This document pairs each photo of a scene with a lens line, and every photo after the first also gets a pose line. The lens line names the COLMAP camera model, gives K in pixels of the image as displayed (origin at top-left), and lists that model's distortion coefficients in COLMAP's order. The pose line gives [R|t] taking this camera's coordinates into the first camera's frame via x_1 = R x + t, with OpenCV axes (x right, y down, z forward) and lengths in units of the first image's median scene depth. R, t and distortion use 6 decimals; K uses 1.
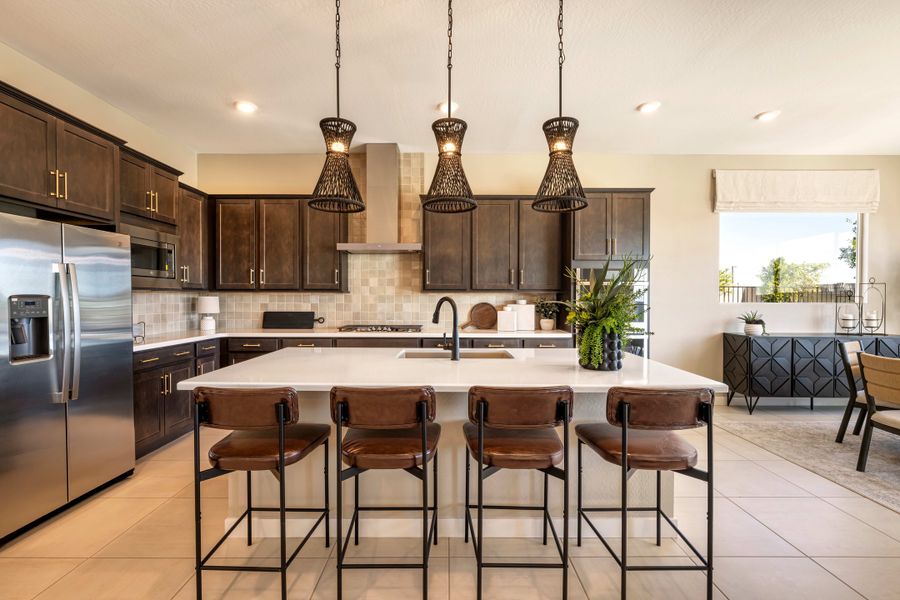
lens RADIAL K [[402.3, 0, 450.0], [0, 402.3, 300.0], [0, 0, 1]] dist [-0.001479, -0.000466]
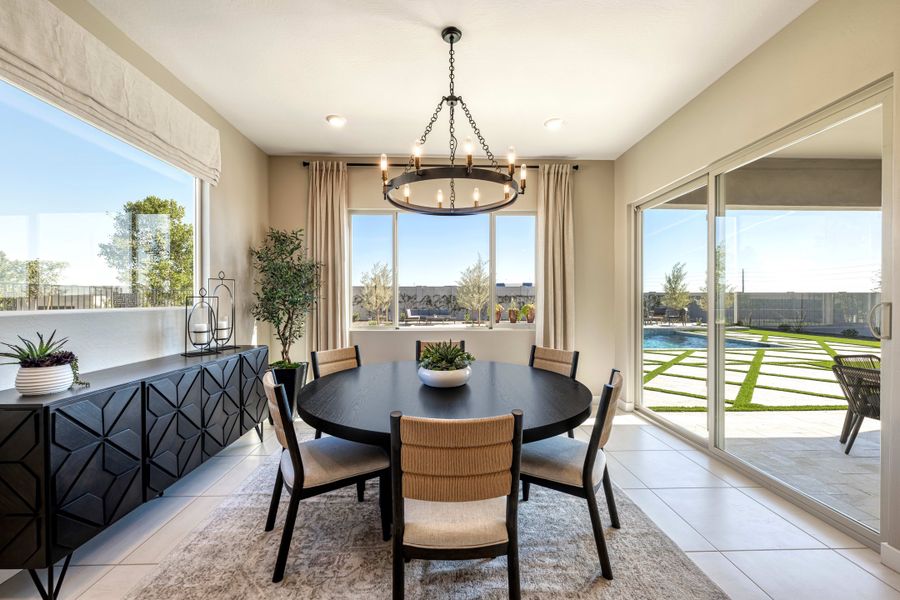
lens RADIAL K [[357.7, 0, 450.0], [0, 357.7, 300.0], [0, 0, 1]] dist [0.001080, 0.000237]
pose [[-0.033567, -0.006687, 0.999414, 0.385847], [0.015807, 0.999849, 0.007221, -0.001320], [-0.999311, 0.016040, -0.033456, 0.607163]]
